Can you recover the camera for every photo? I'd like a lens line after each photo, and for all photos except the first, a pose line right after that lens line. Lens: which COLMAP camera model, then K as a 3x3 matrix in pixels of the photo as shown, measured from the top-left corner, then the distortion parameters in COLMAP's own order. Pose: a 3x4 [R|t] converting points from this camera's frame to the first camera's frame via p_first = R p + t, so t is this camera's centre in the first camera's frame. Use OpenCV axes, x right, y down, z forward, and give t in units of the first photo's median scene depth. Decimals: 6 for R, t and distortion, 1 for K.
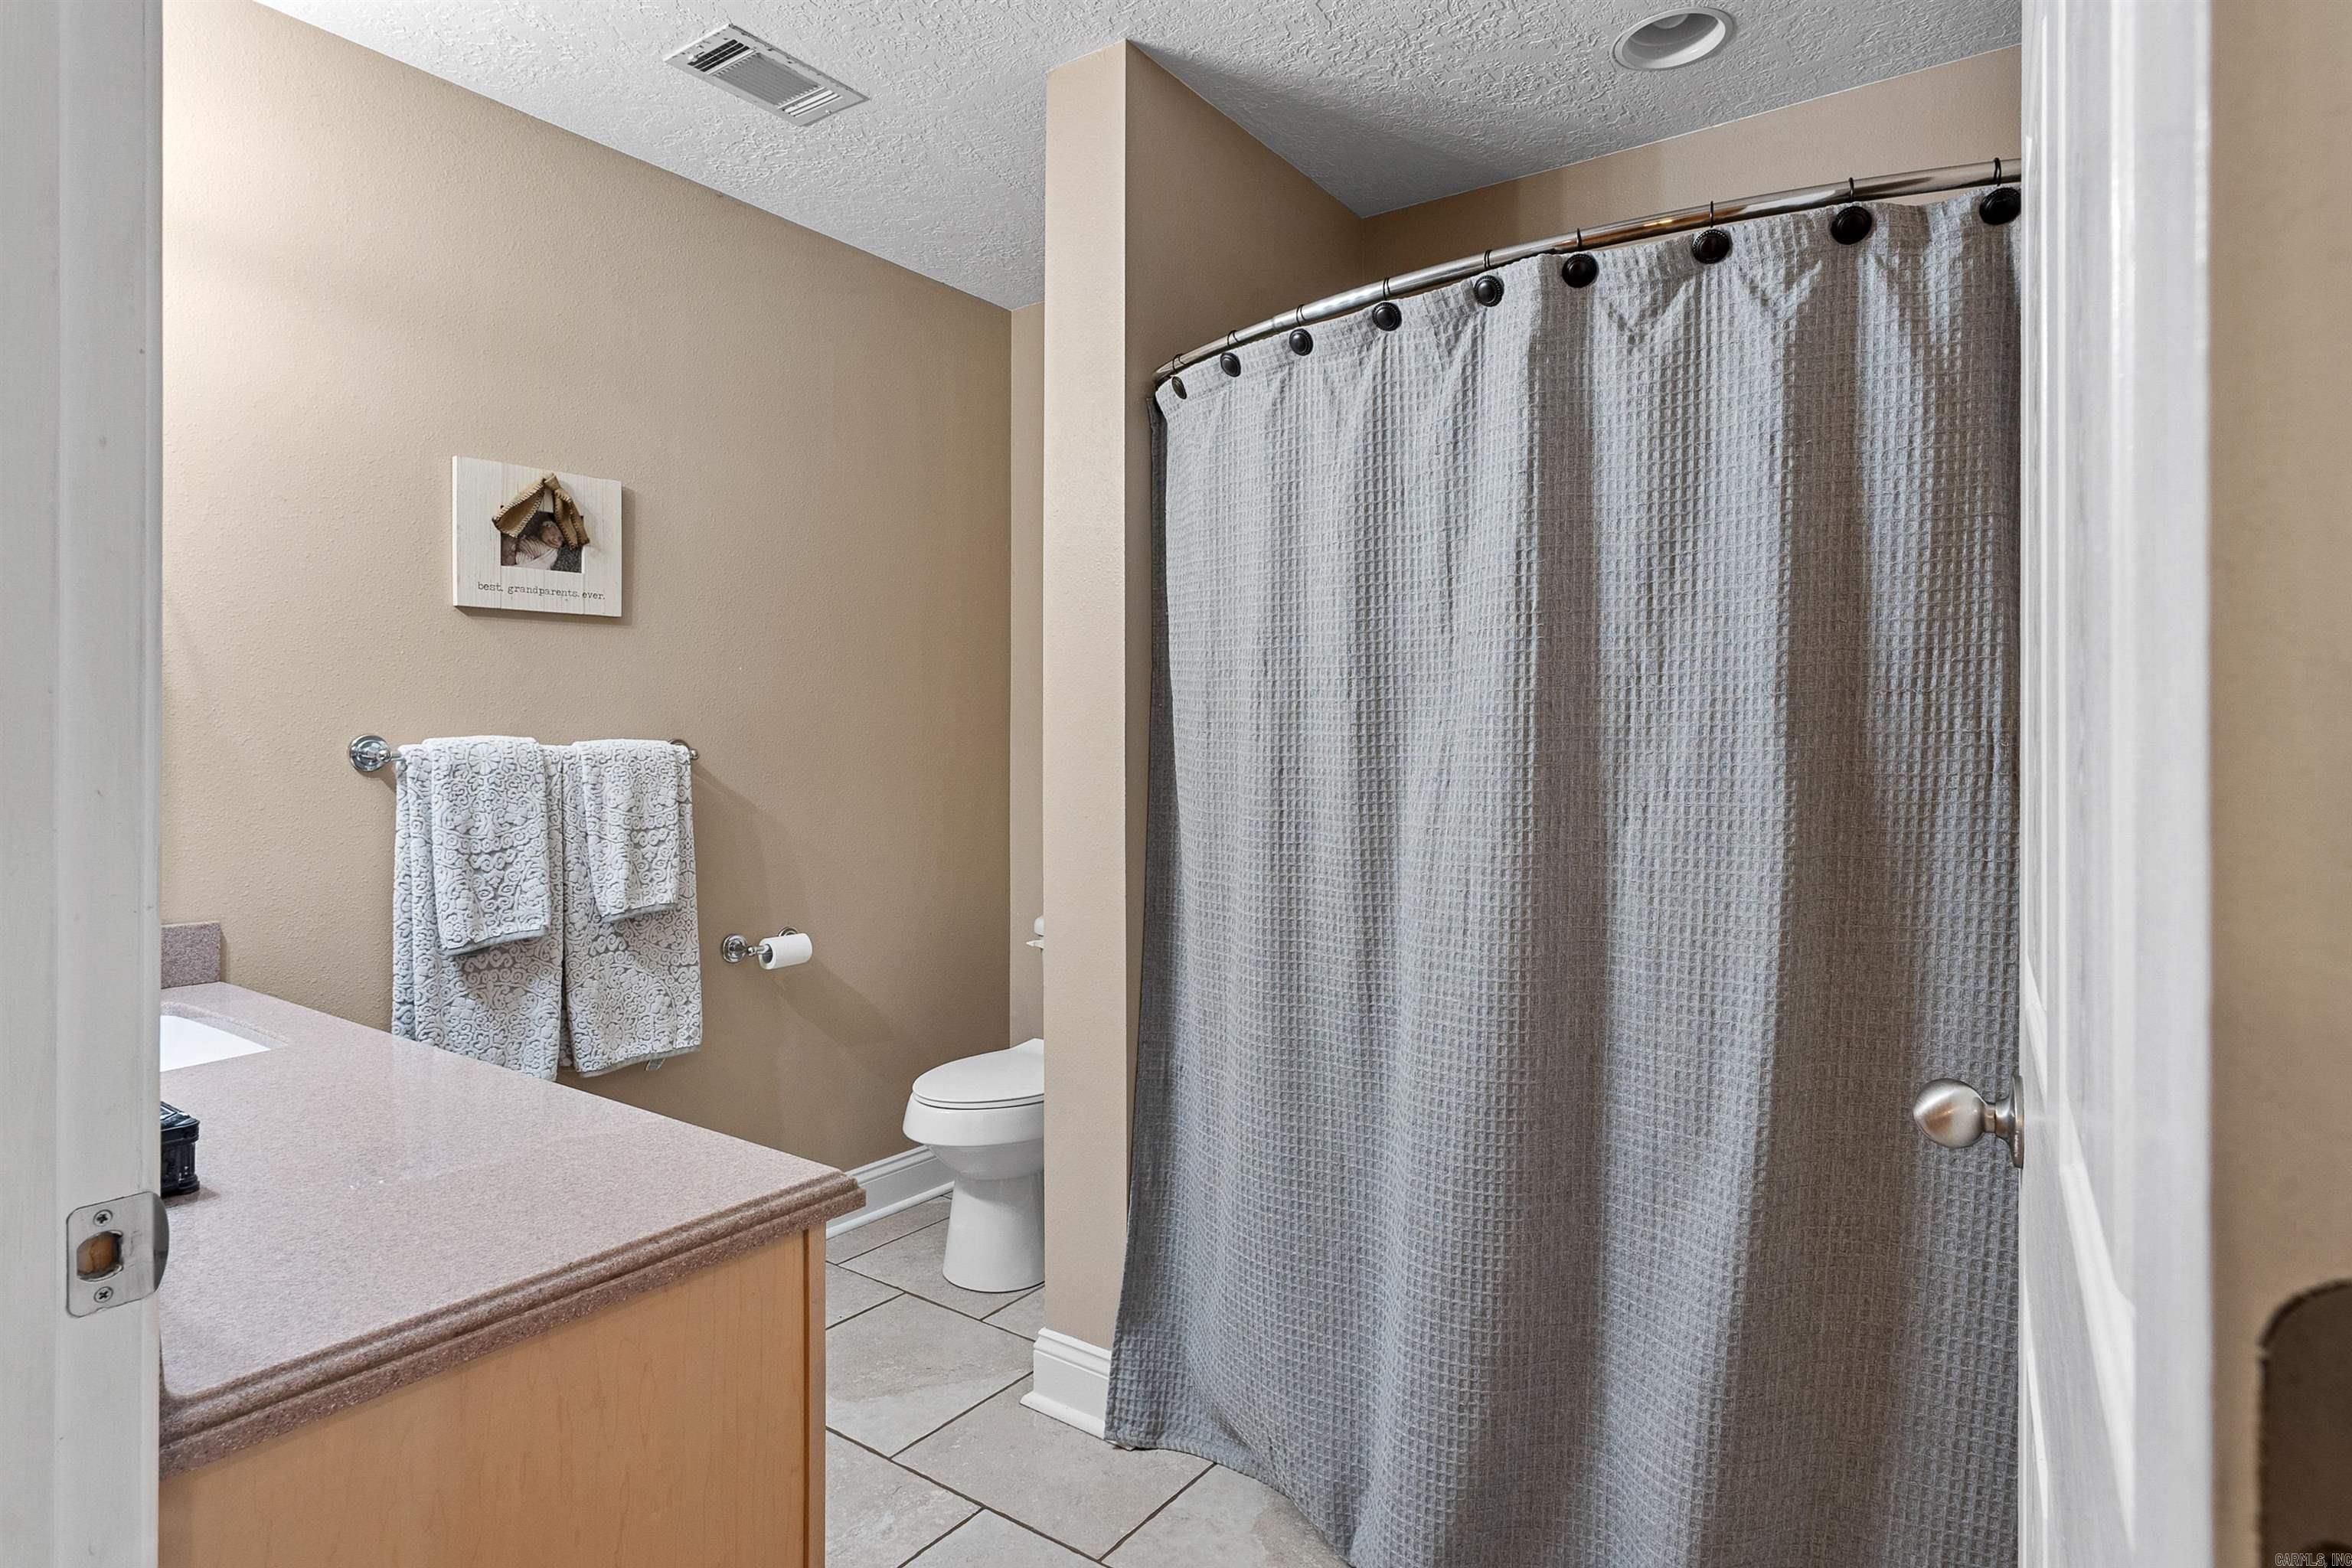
lens RADIAL K [[1264.6, 0, 1163.5], [0, 1264.6, 763.1], [0, 0, 1]] dist [-0.025142, 0.006696]
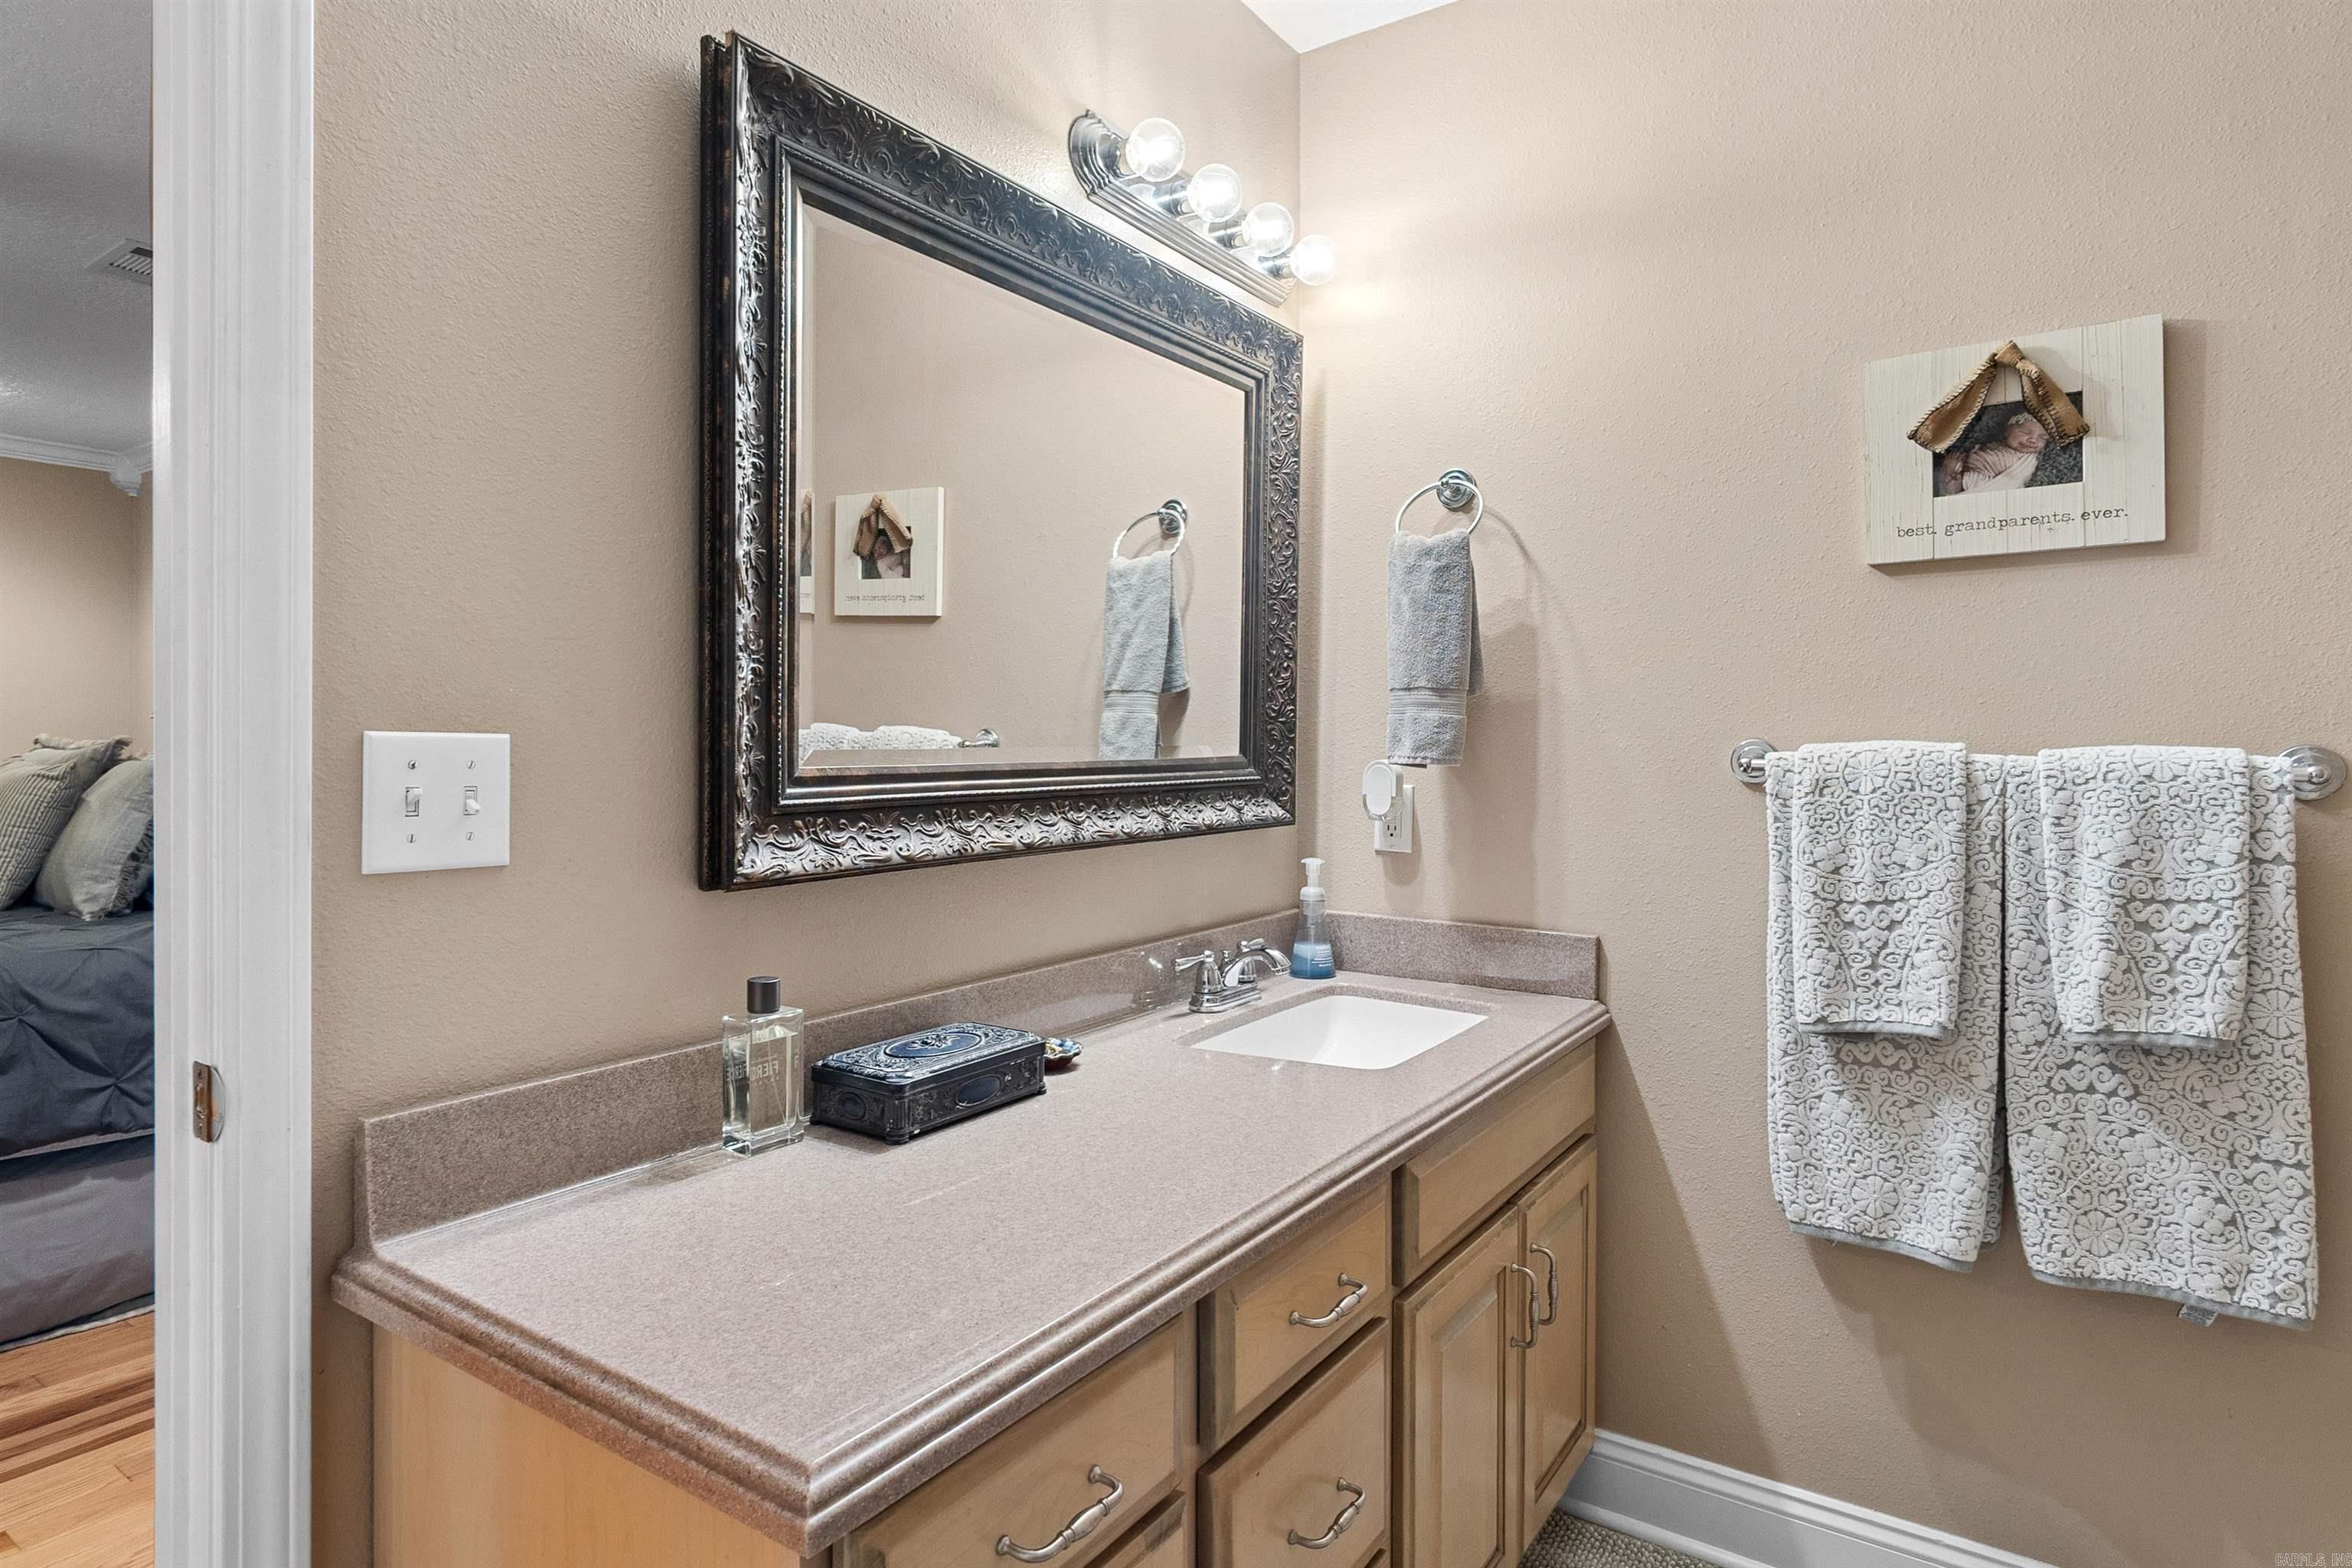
lens RADIAL K [[1264.6, 0, 1193.7], [0, 1264.6, 751.4], [0, 0, 1]] dist [-0.025142, 0.006696]
pose [[0.019477, 0.005129, -0.999797, 0.159465], [-0.021440, 0.999759, 0.004711, -0.009566], [0.999580, 0.021344, 0.019583, 0.558601]]
